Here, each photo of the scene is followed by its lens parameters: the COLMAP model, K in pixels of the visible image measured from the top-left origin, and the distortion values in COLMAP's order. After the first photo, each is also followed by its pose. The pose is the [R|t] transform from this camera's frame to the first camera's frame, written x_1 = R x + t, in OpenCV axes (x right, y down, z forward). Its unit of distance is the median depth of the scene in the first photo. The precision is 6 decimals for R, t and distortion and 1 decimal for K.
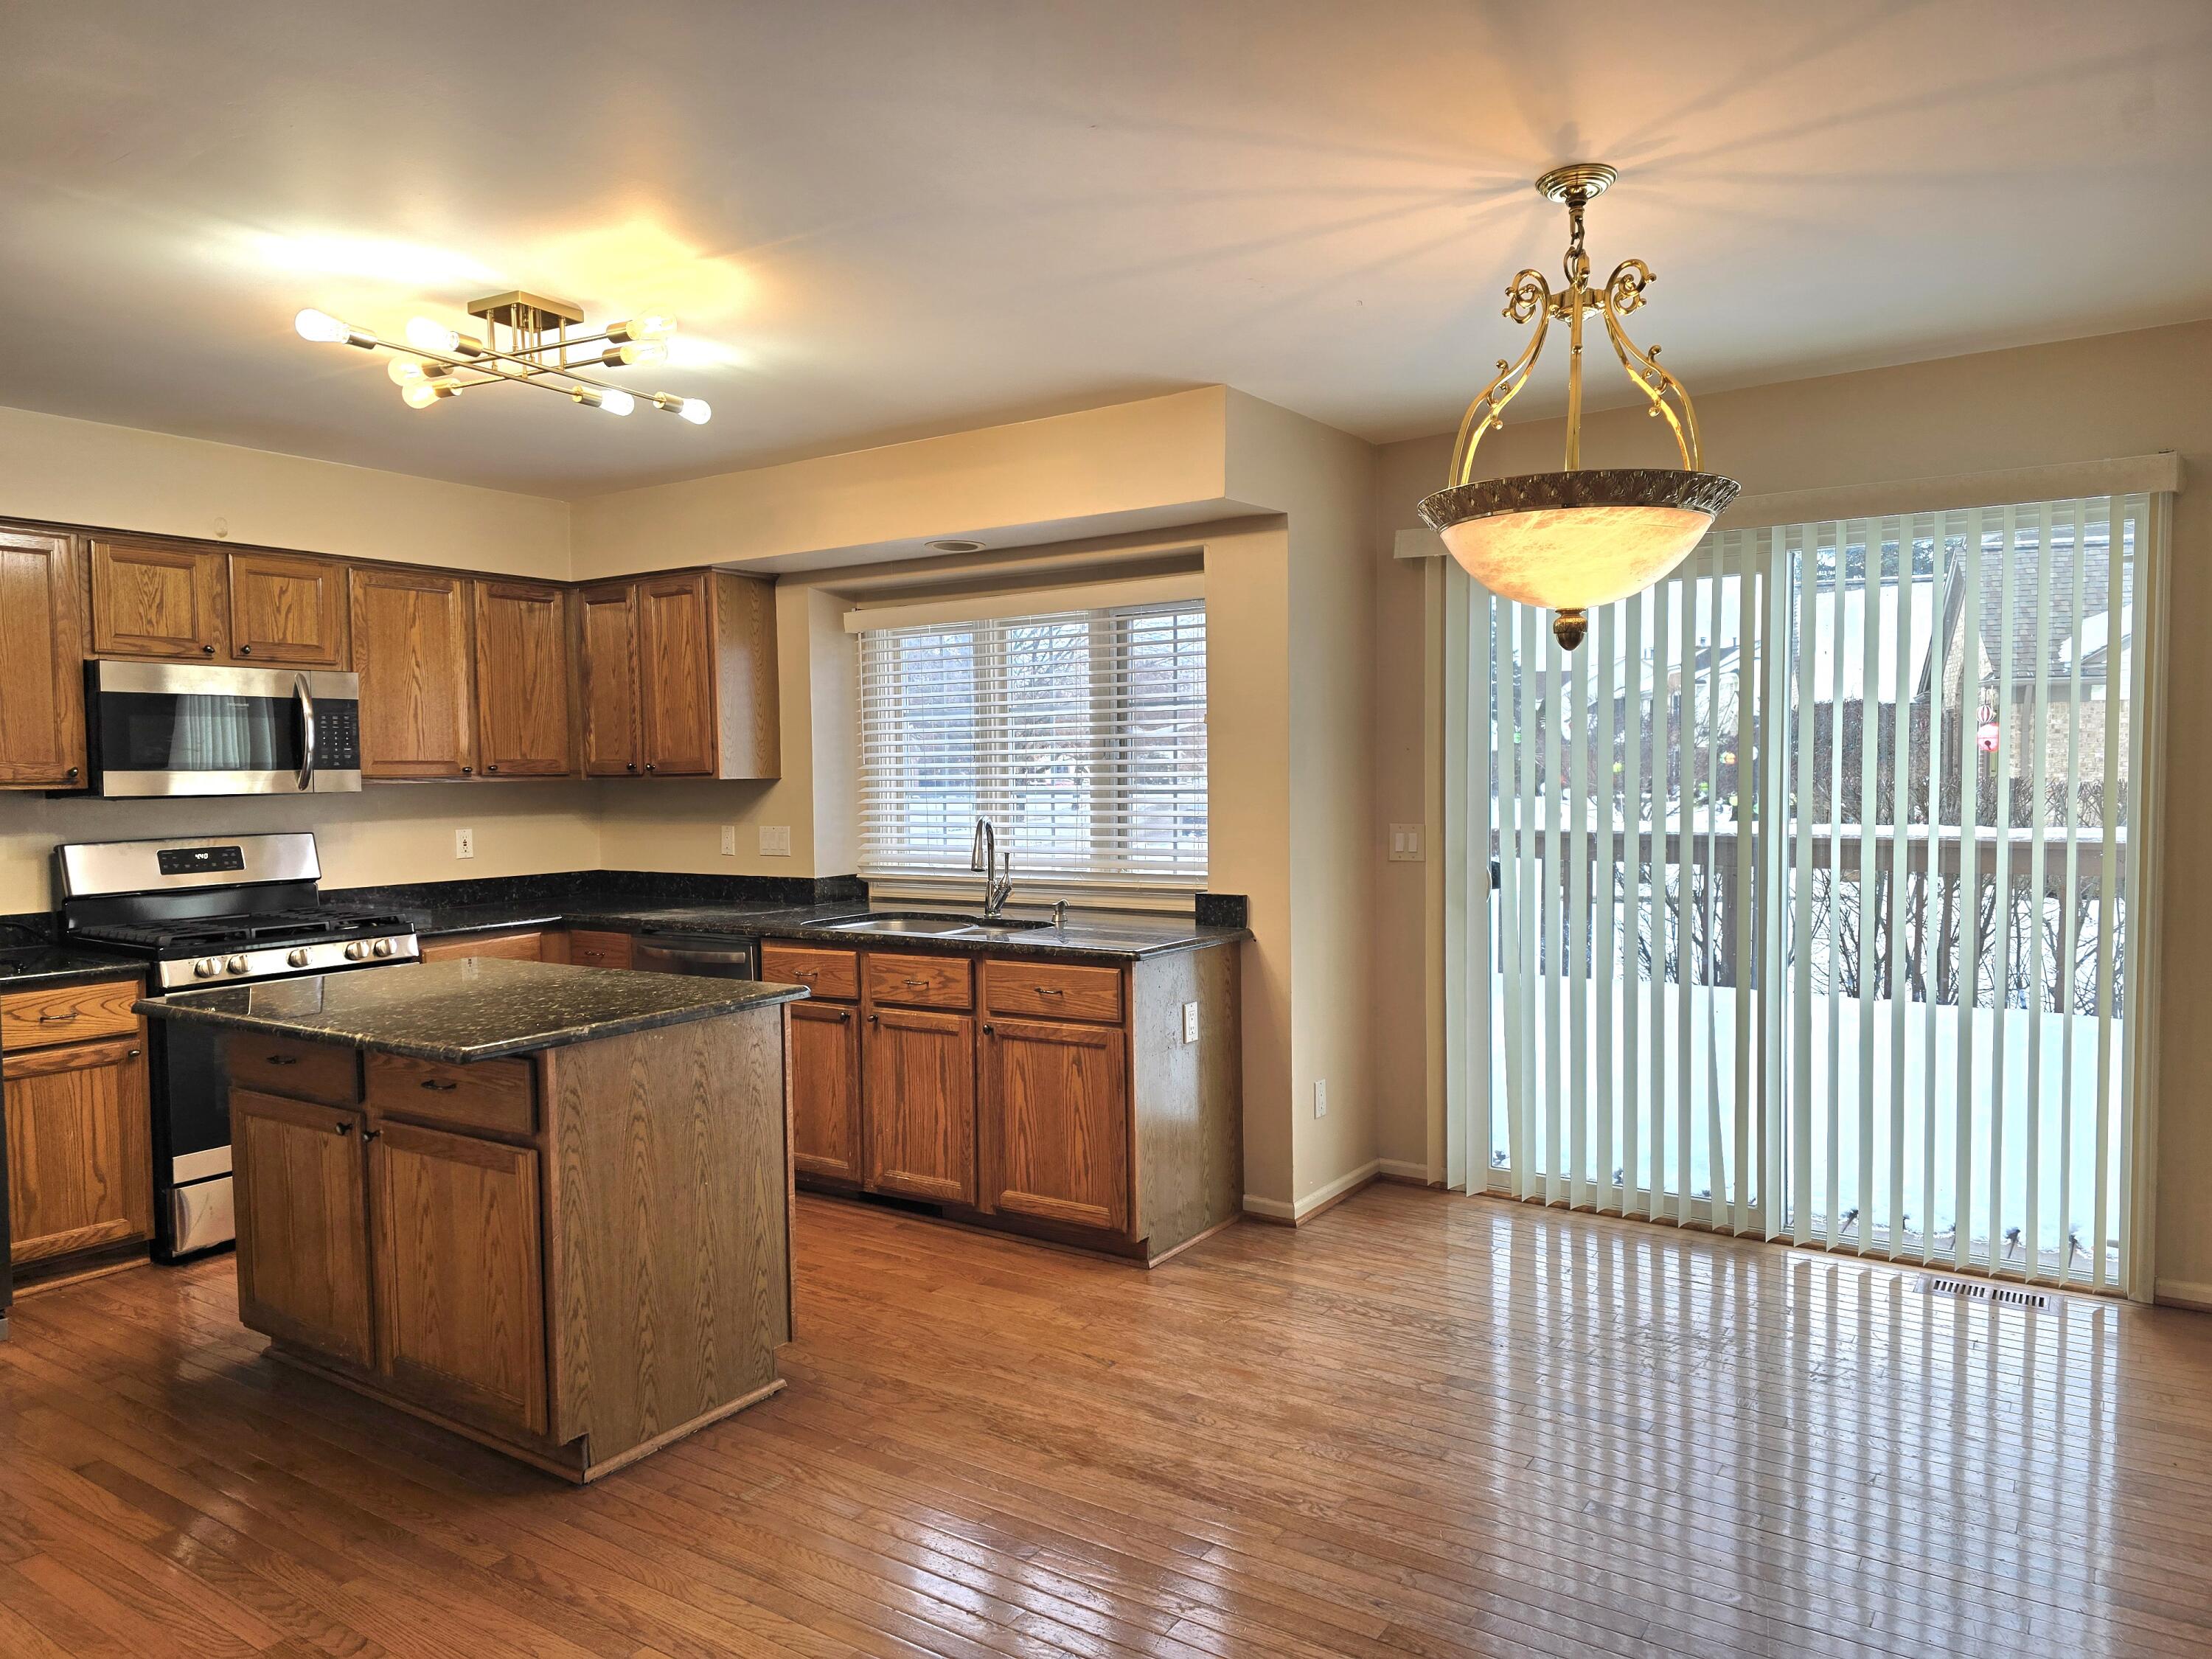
lens RADIAL K [[1494.4, 0, 1113.3], [0, 1494.4, 836.1], [0, 0, 1]] dist [0.071060, -0.061681]
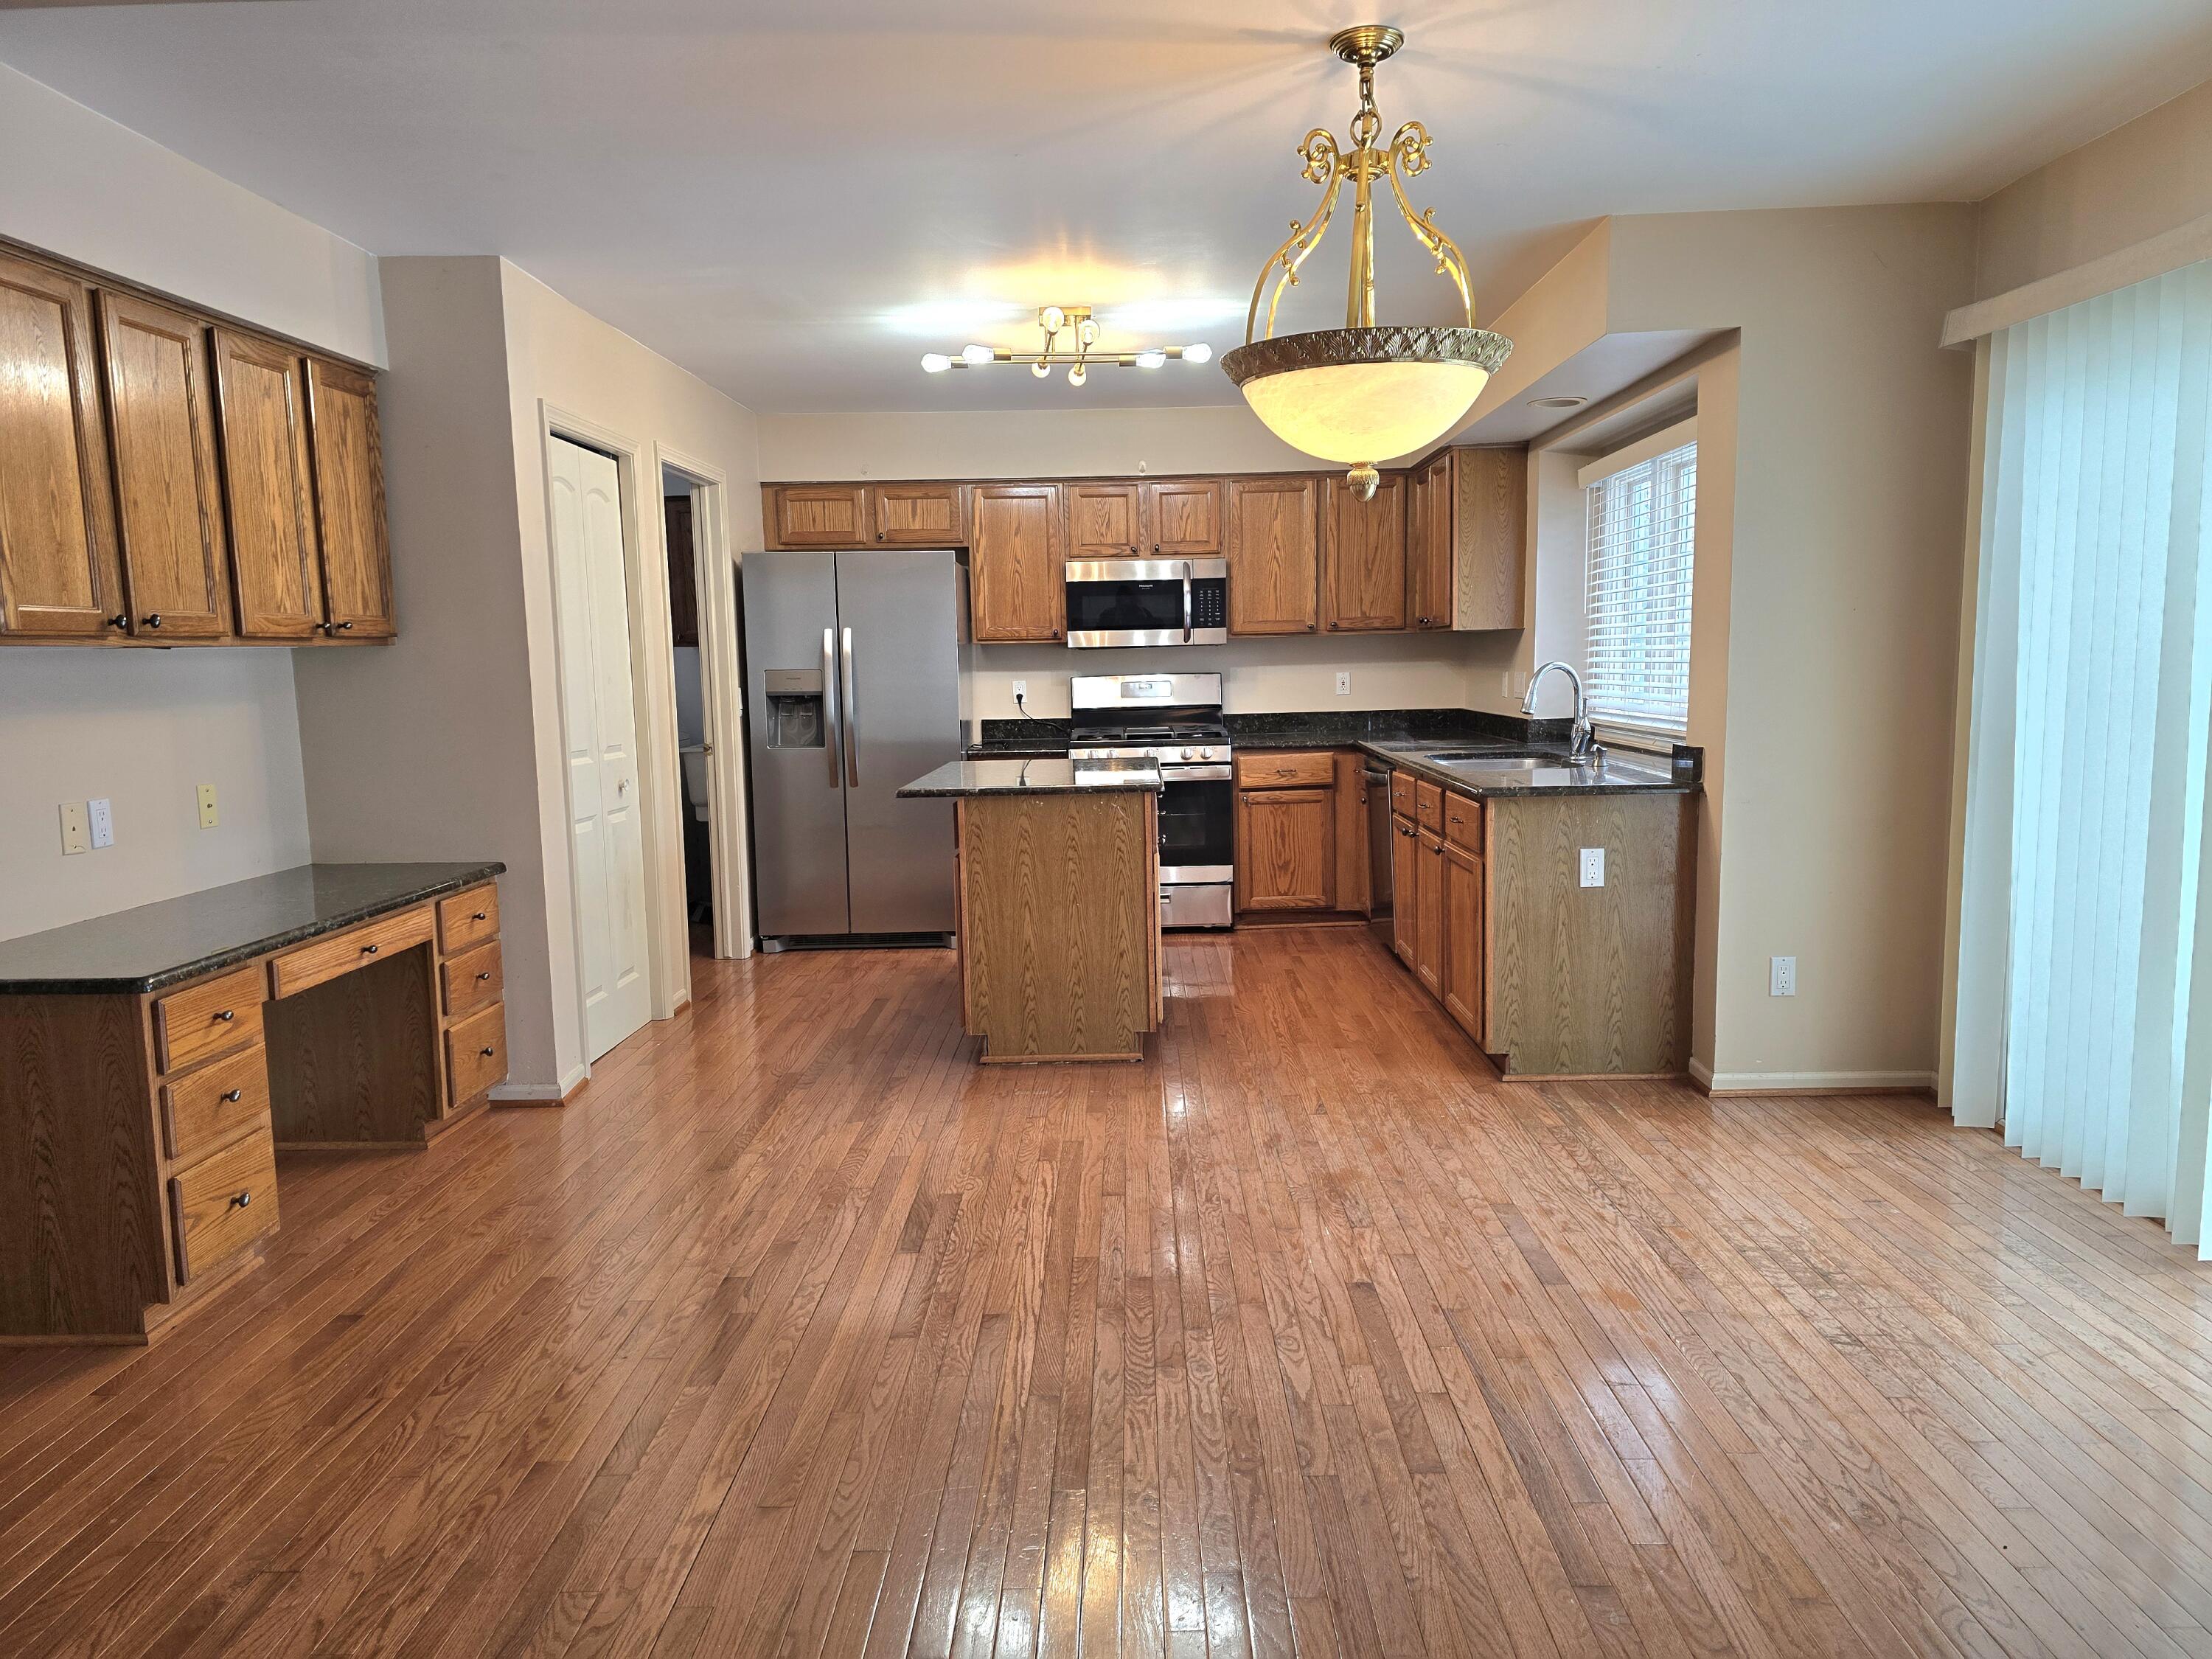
lens RADIAL K [[1477.4, 0, 1106.0], [0, 1477.4, 829.5], [0, 0, 1]] dist [0.183462, -0.349394]
pose [[0.541602, 0.102706, -0.834337, 0.752797], [-0.025122, 0.994043, 0.106057, -0.000786], [0.840259, -0.036480, 0.540956, 0.178652]]
